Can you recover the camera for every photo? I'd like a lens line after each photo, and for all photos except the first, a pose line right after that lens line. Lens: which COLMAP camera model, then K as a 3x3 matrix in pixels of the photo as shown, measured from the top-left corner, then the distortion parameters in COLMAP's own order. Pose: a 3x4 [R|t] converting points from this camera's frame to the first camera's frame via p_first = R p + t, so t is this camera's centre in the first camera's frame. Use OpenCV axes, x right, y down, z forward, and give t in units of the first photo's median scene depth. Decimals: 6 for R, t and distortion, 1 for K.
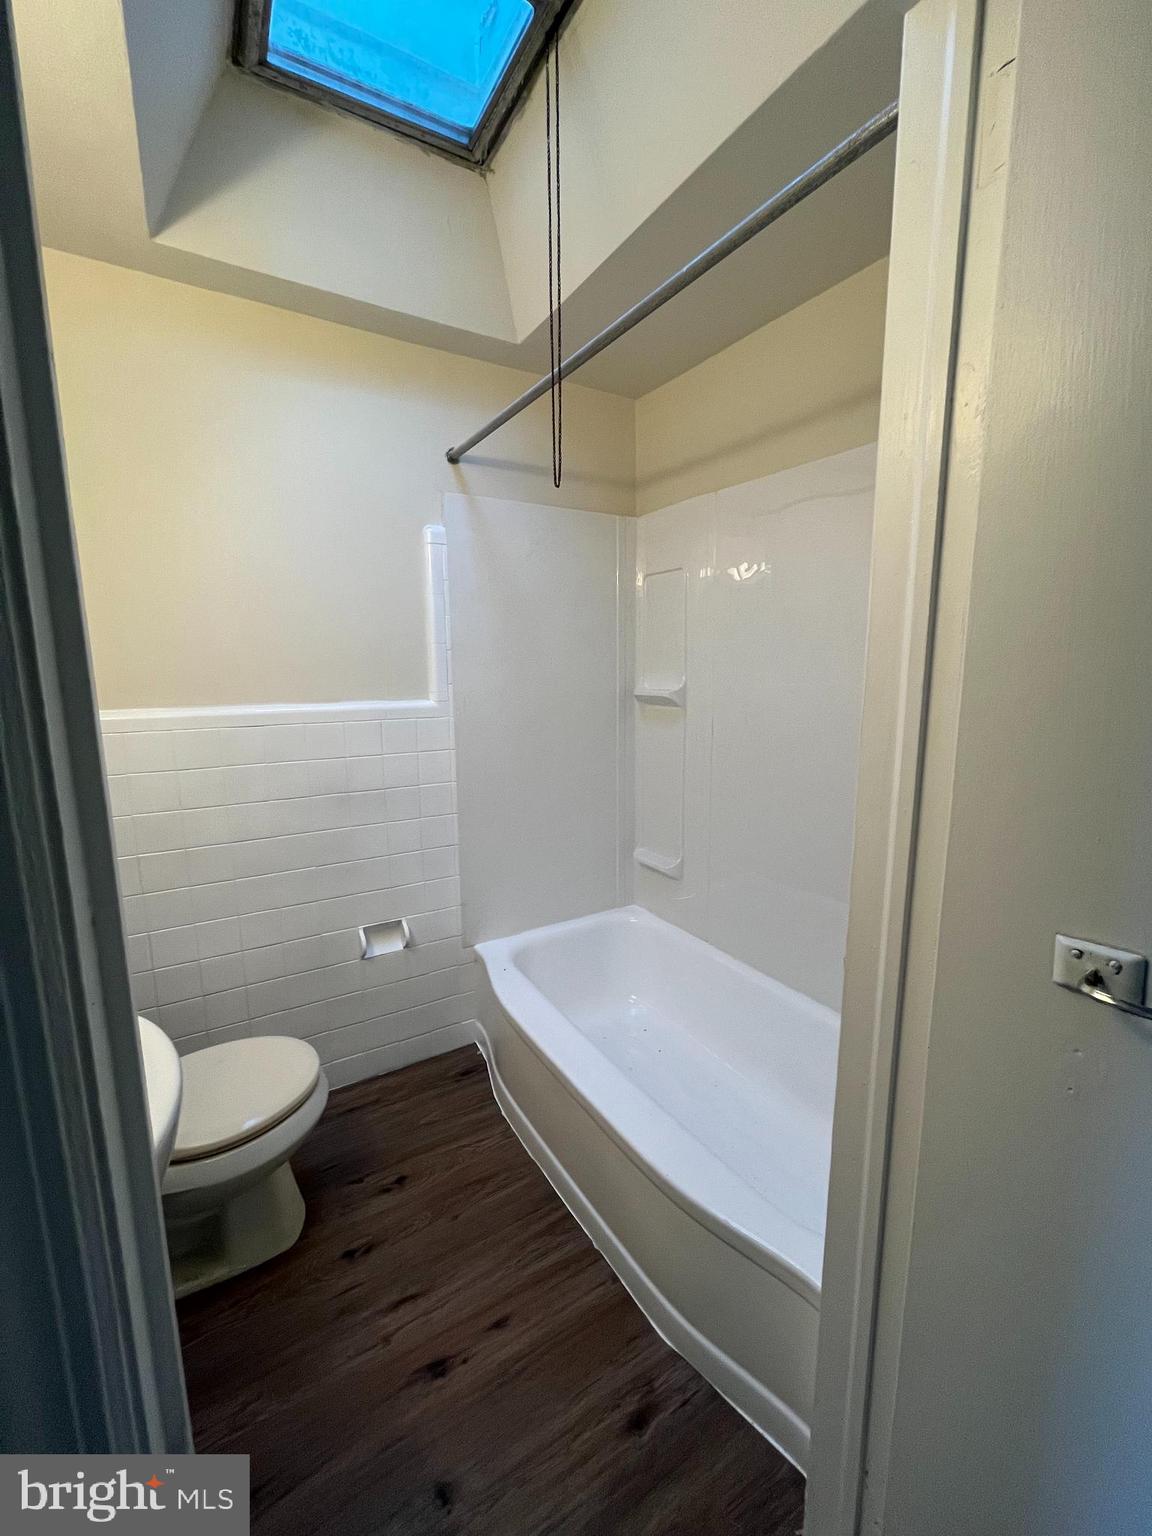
lens RADIAL K [[619.1, 0, 570.6], [0, 619.1, 766.9], [0, 0, 1]] dist [-0.003309, 0.000199]
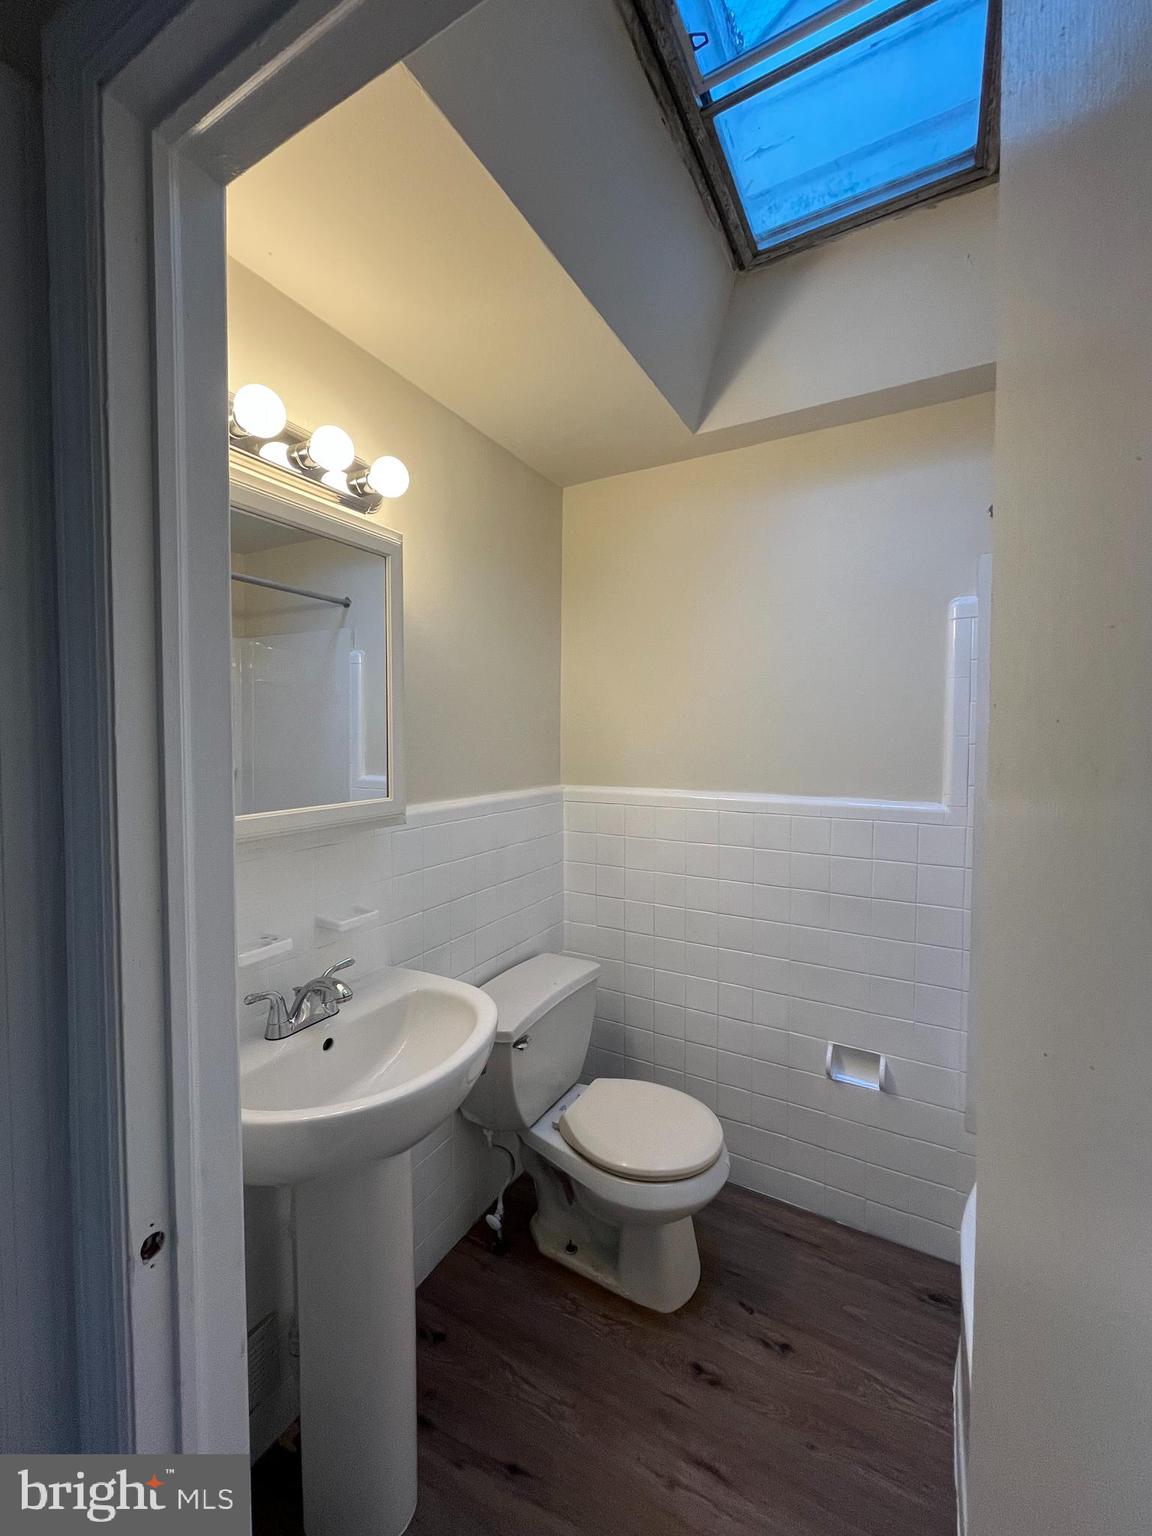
lens RADIAL K [[619.1, 0, 575.4], [0, 619.1, 767.9], [0, 0, 1]] dist [-0.003309, 0.000199]
pose [[0.492890, 0.049755, -0.868668, 0.324291], [-0.151563, 0.988010, -0.029407, -0.074885], [0.856789, 0.146153, 0.494521, 0.217990]]
